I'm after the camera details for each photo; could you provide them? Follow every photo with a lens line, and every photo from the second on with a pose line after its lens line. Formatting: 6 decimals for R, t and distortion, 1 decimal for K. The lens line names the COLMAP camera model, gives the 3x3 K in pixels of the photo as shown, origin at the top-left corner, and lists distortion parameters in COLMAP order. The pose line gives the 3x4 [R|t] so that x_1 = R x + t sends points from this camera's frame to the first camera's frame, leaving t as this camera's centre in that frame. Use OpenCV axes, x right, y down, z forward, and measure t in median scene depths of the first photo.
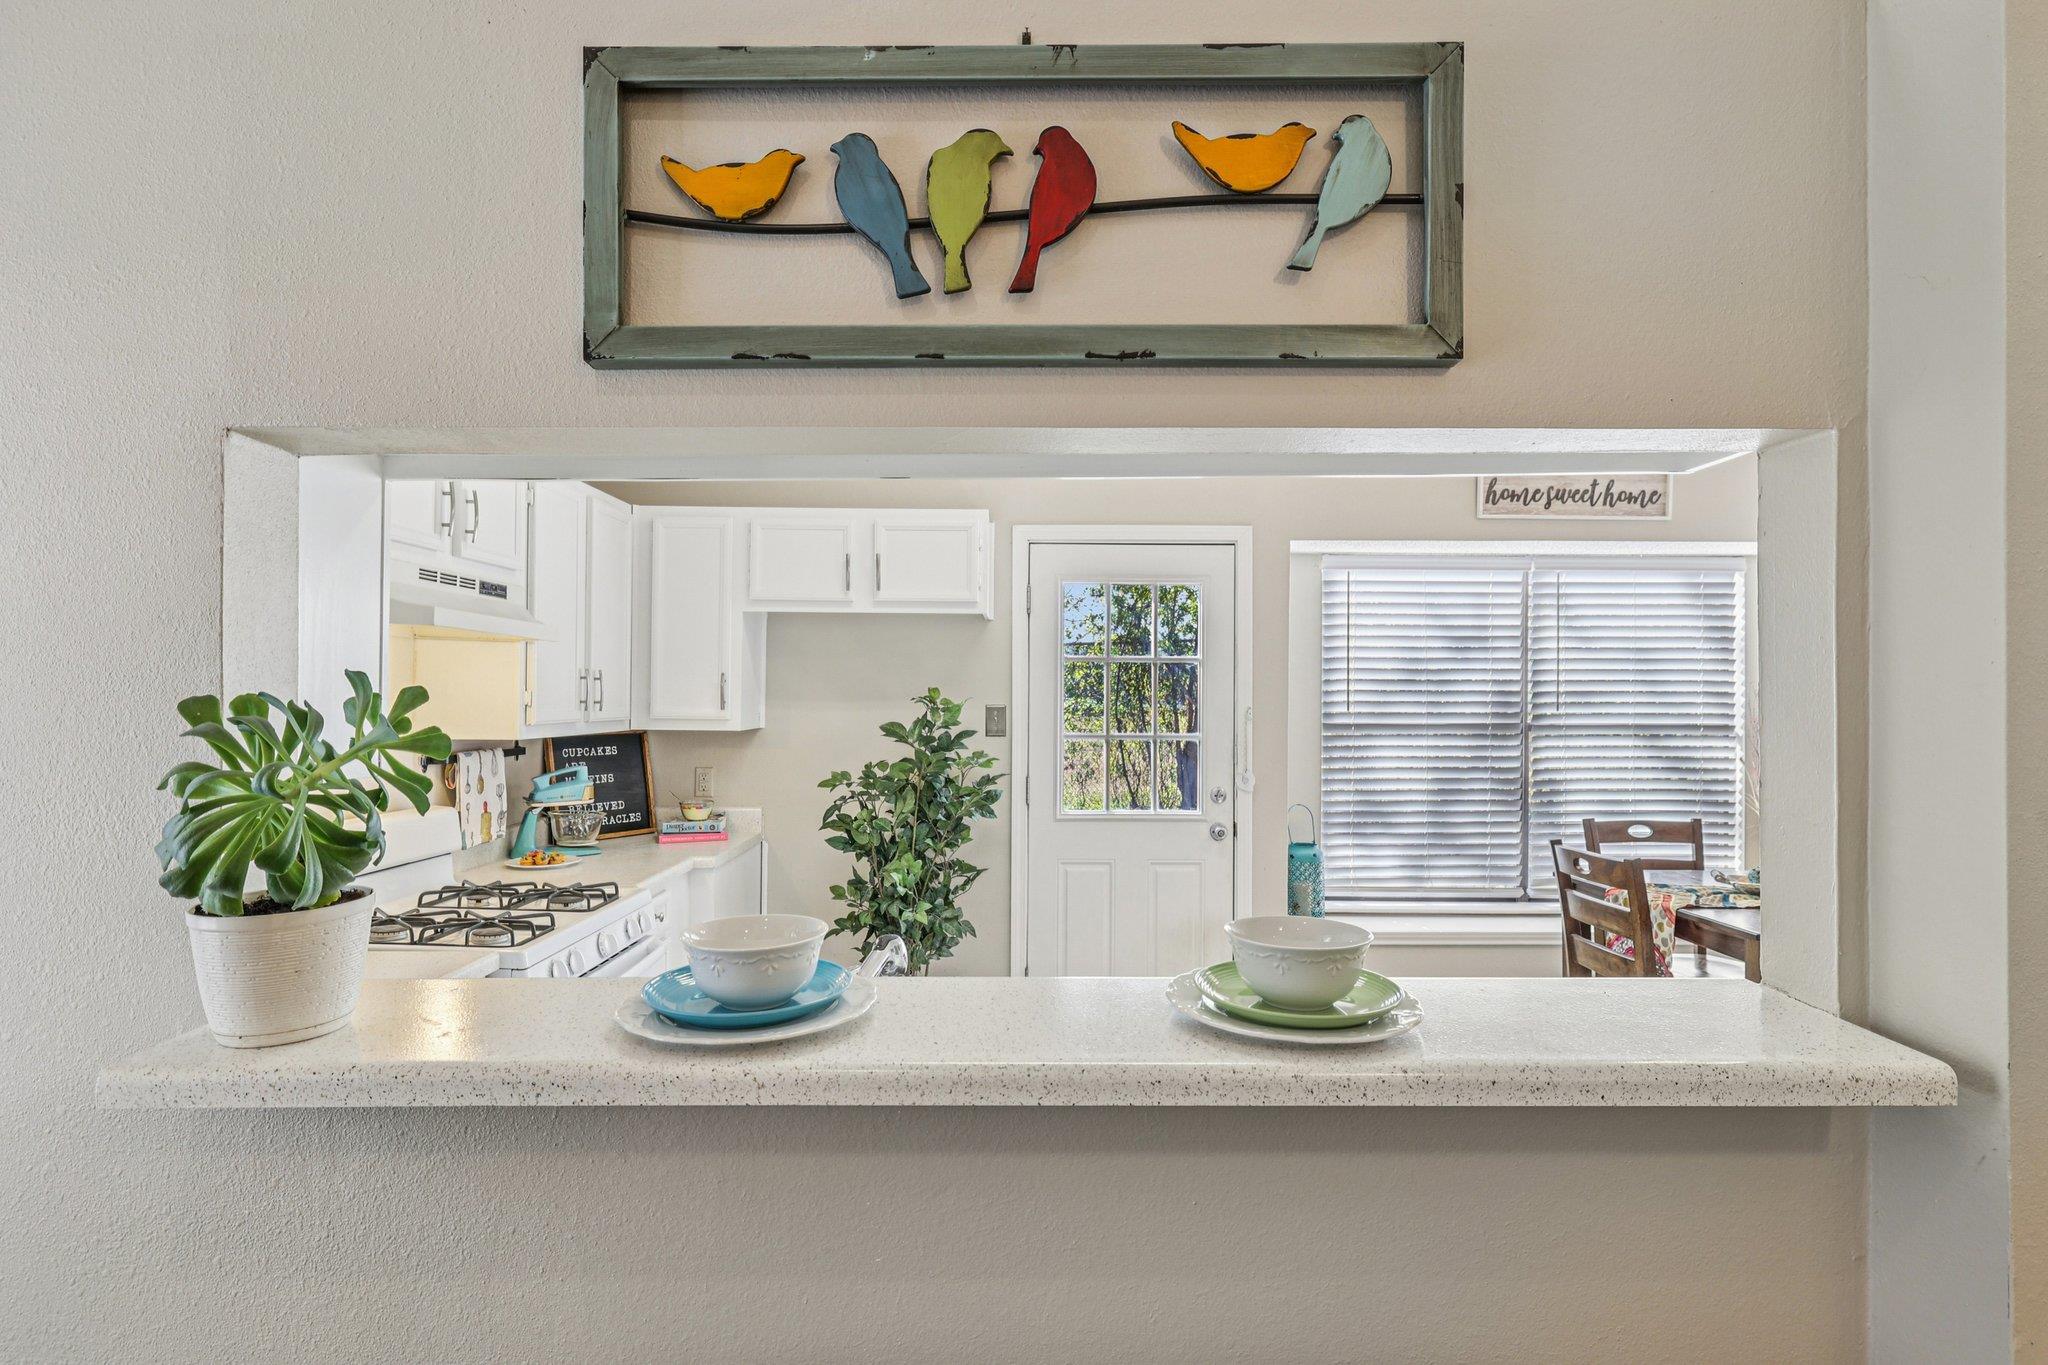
lens RADIAL K [[1050.2, 0, 1024.0], [0, 1050.2, 682.5], [0, 0, 1]] dist [-0.000676, -0.000056]
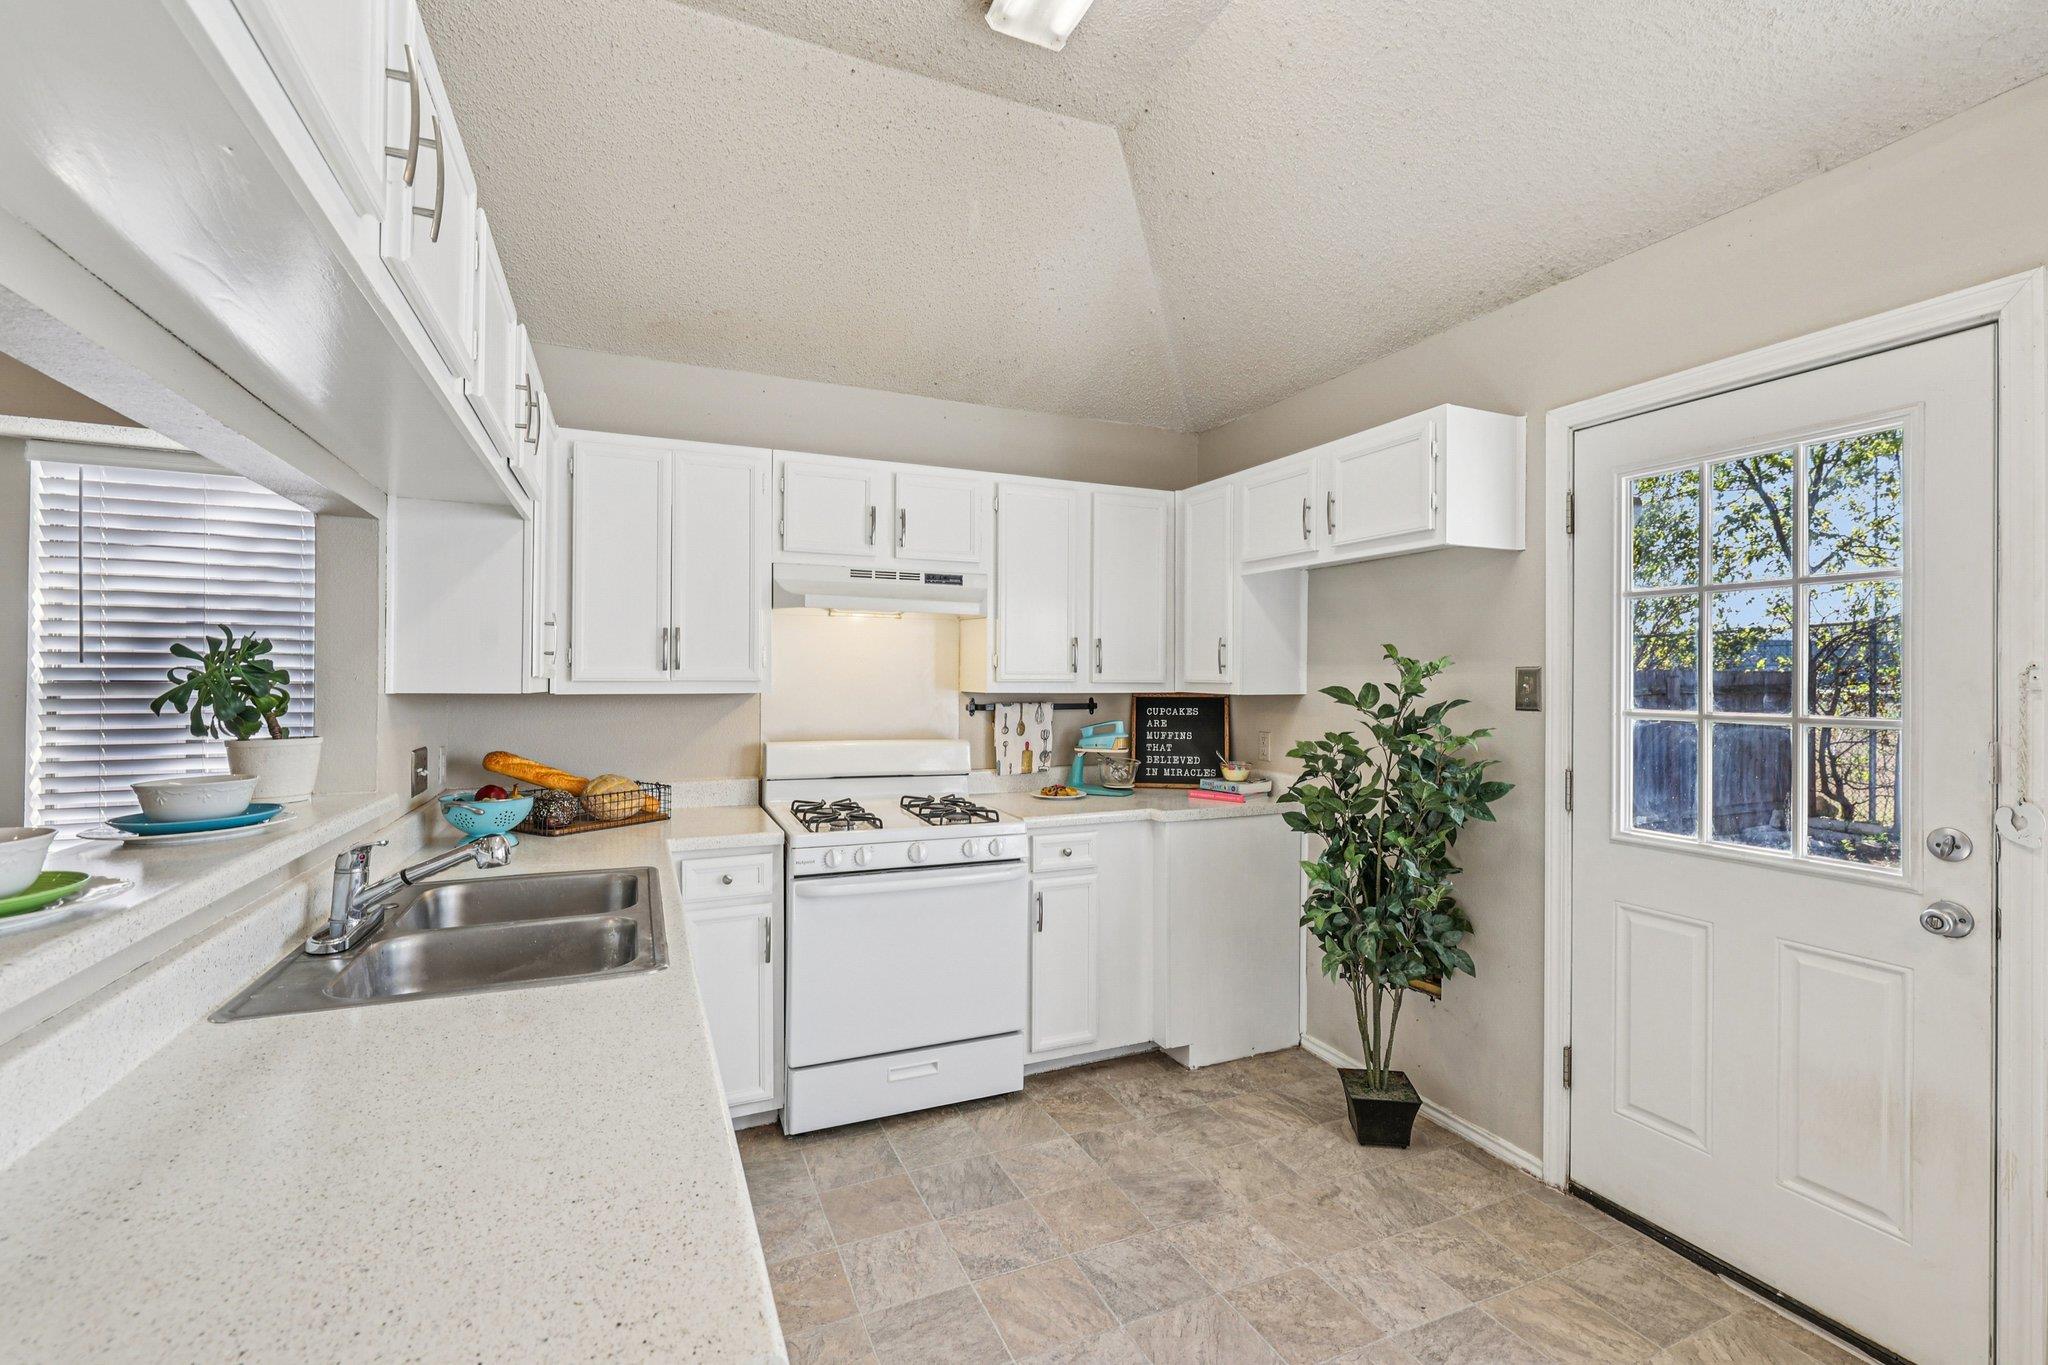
lens RADIAL K [[880.9, 0, 1024.0], [0, 880.9, 673.1], [0, 0, 1]] dist [0.000518, 0.000052]
pose [[0.403890, -0.007037, -0.914780, 0.405726], [0.007202, 0.999964, -0.004512, 0.026806], [0.914779, -0.004766, 0.403926, 0.458623]]
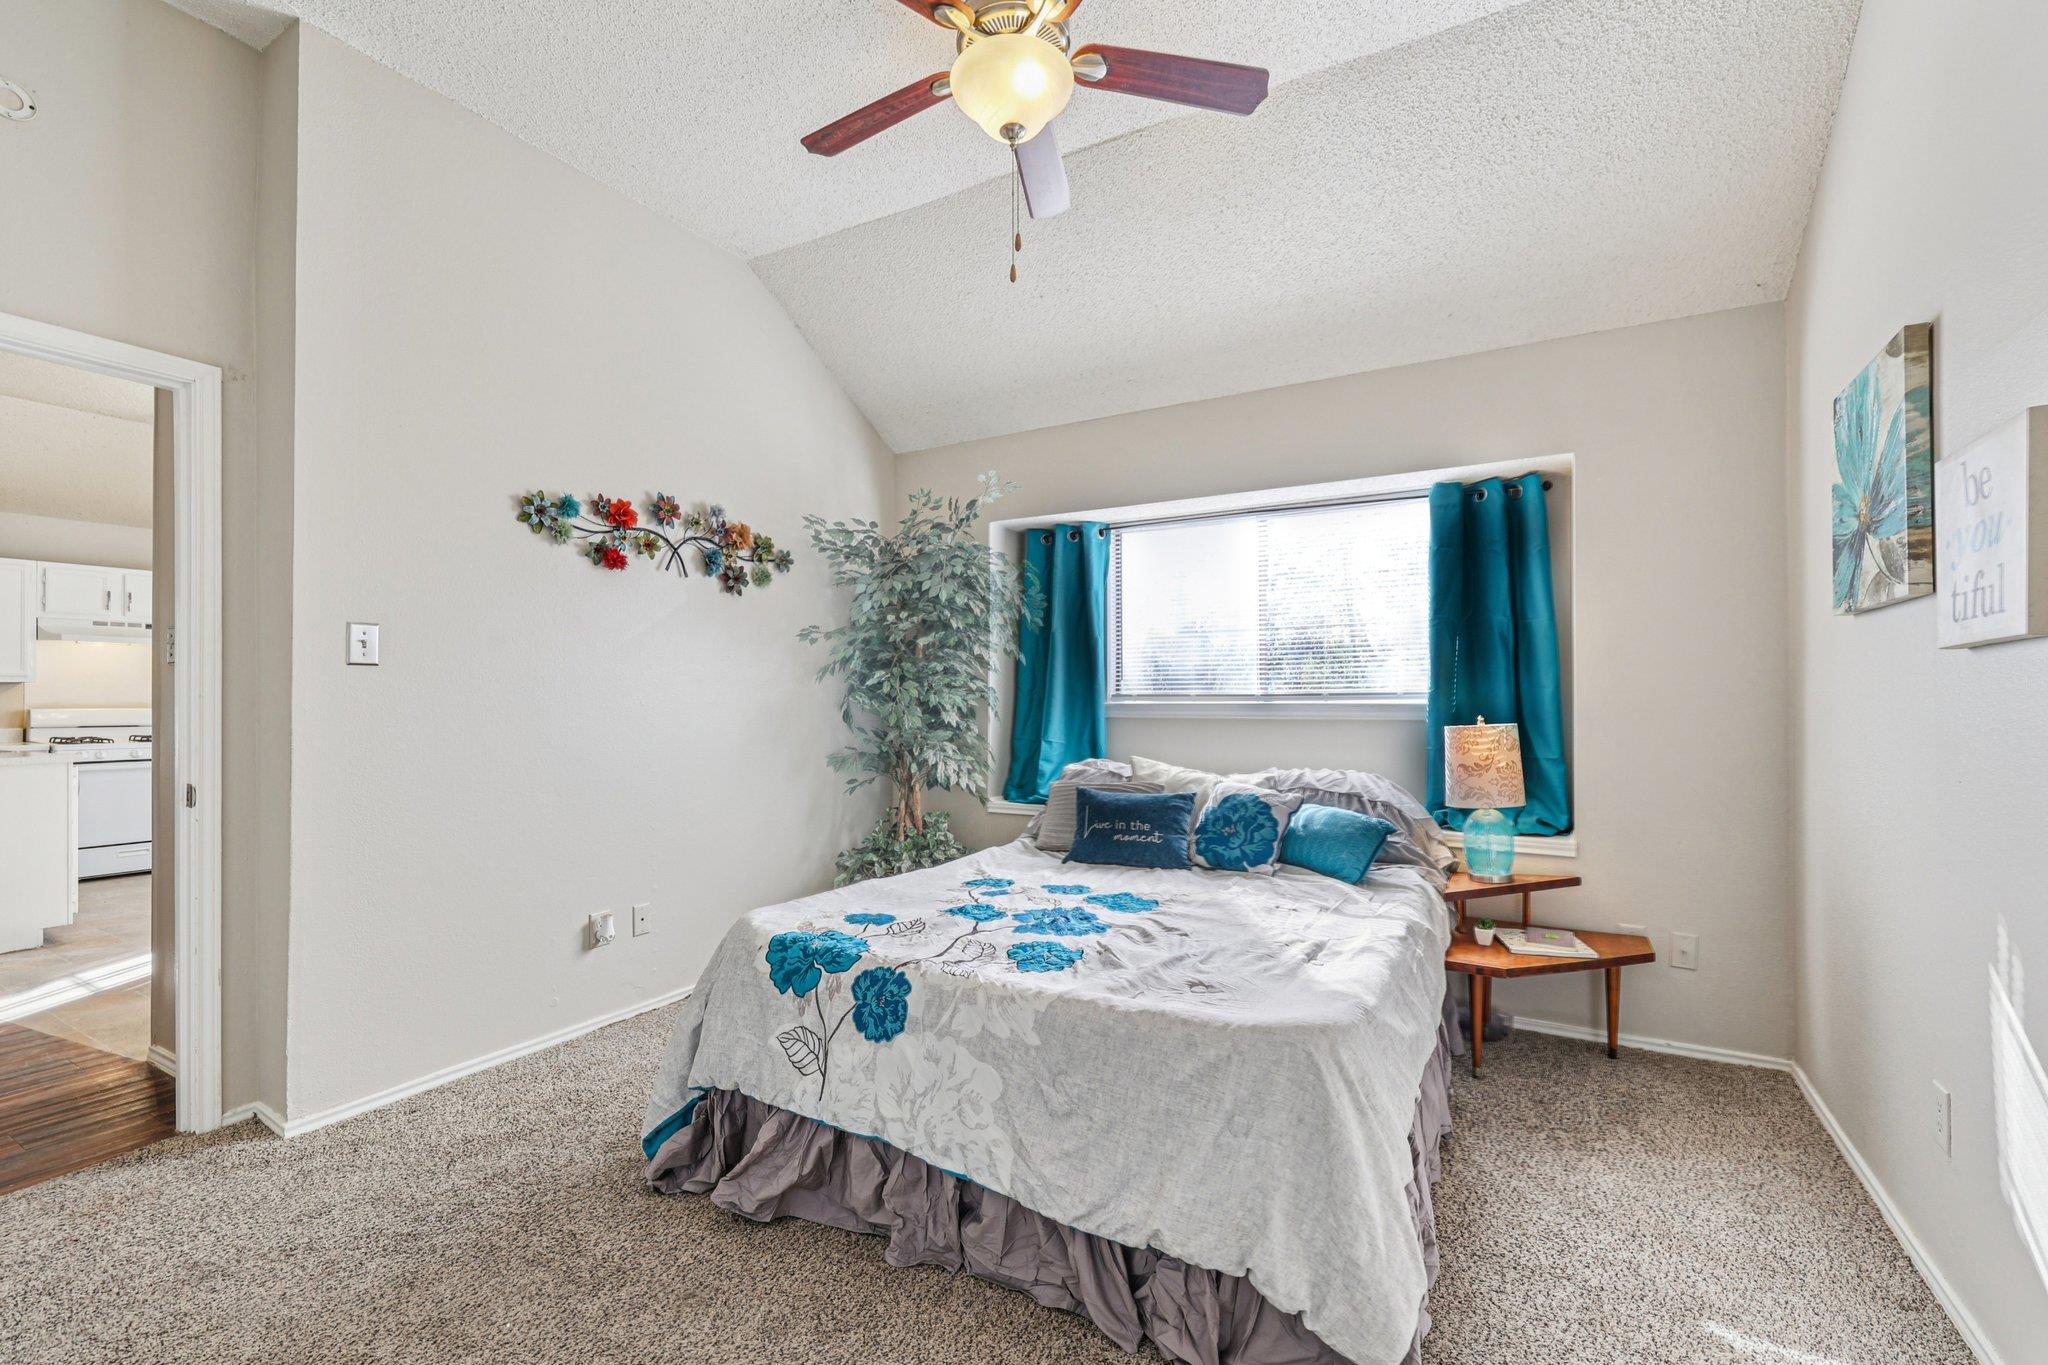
lens RADIAL K [[873.5, 0, 1031.2], [0, 873.5, 684.0], [0, 0, 1]] dist [0.000329, -0.000327]
pose [[0.868011, -0.010074, -0.496442, 1.852030], [0.010736, 0.999941, -0.001518, 0.062822], [0.496429, -0.004012, 0.868068, 0.112695]]
